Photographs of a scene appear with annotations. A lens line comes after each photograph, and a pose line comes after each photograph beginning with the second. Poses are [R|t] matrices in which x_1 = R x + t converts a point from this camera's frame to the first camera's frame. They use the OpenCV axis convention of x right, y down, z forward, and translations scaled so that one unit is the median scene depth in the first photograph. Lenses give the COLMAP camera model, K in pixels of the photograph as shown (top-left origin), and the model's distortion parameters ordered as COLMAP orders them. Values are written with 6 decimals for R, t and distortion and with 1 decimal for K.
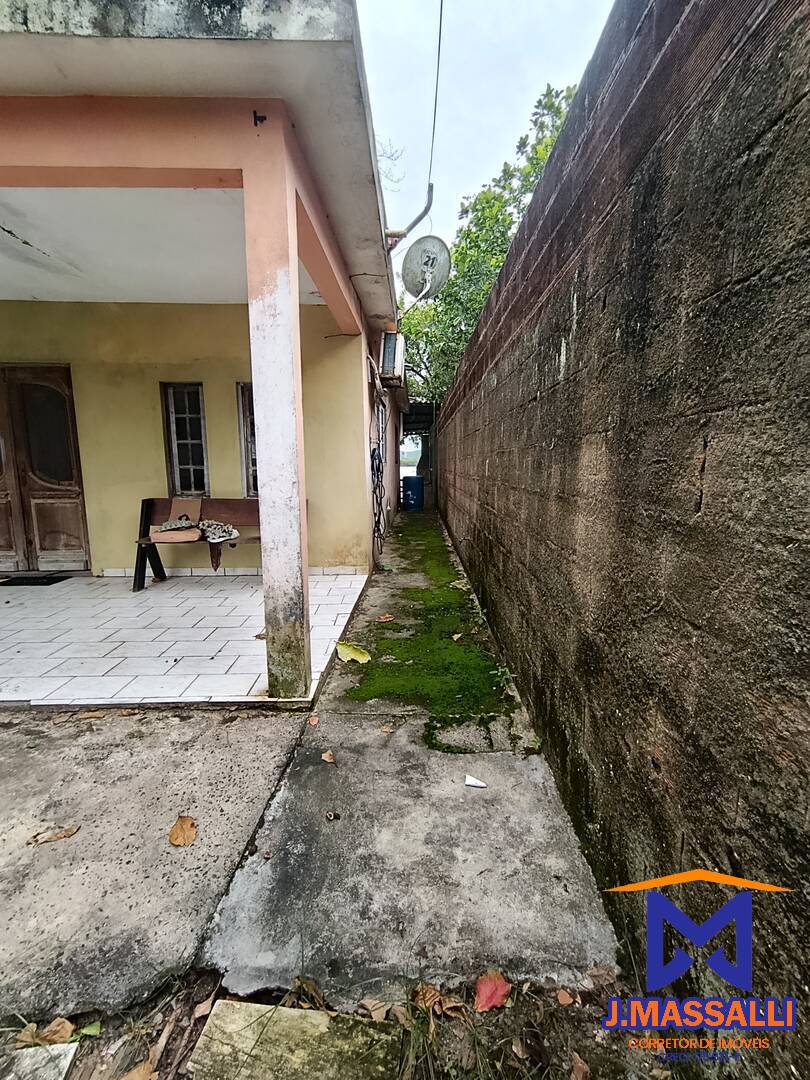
lens RADIAL K [[490.0, 0, 402.8], [0, 490.0, 537.5], [0, 0, 1]] dist [0.006196, 0.002423]
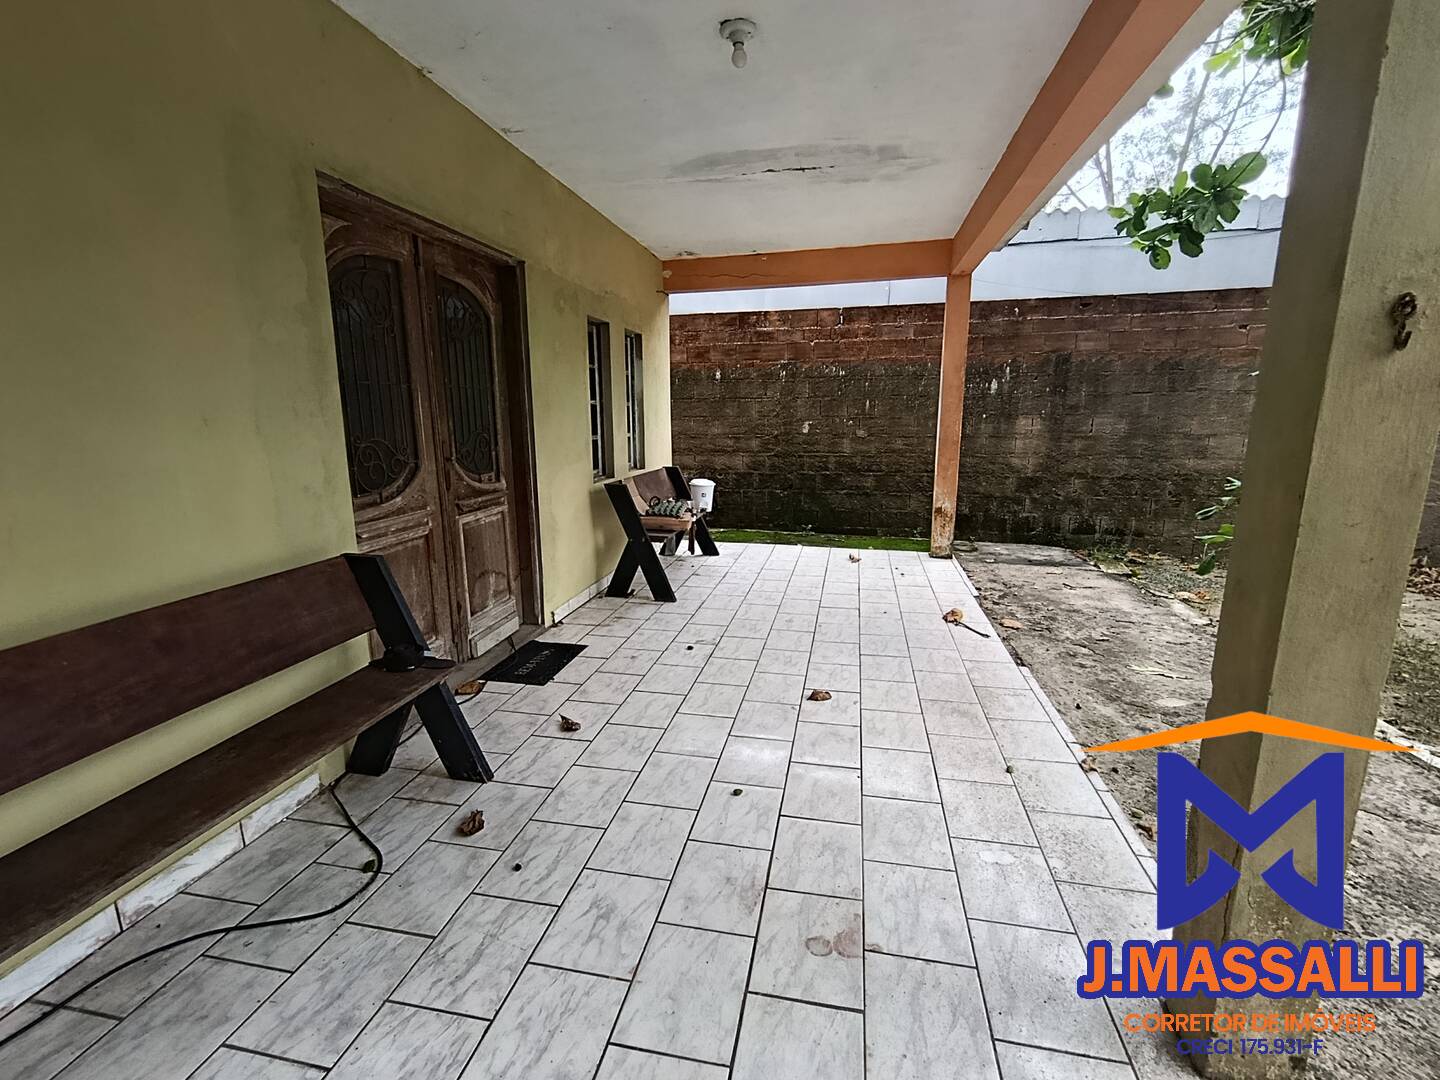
lens RADIAL K [[653.3, 0, 721.1], [0, 653.3, 537.7], [0, 0, 1]] dist [0.006196, 0.002423]
pose [[0.219798, -0.185844, 0.957680, -1.398647], [0.151497, 0.976279, 0.154683, -0.125748], [-0.963710, 0.111087, 0.242740, 0.630182]]
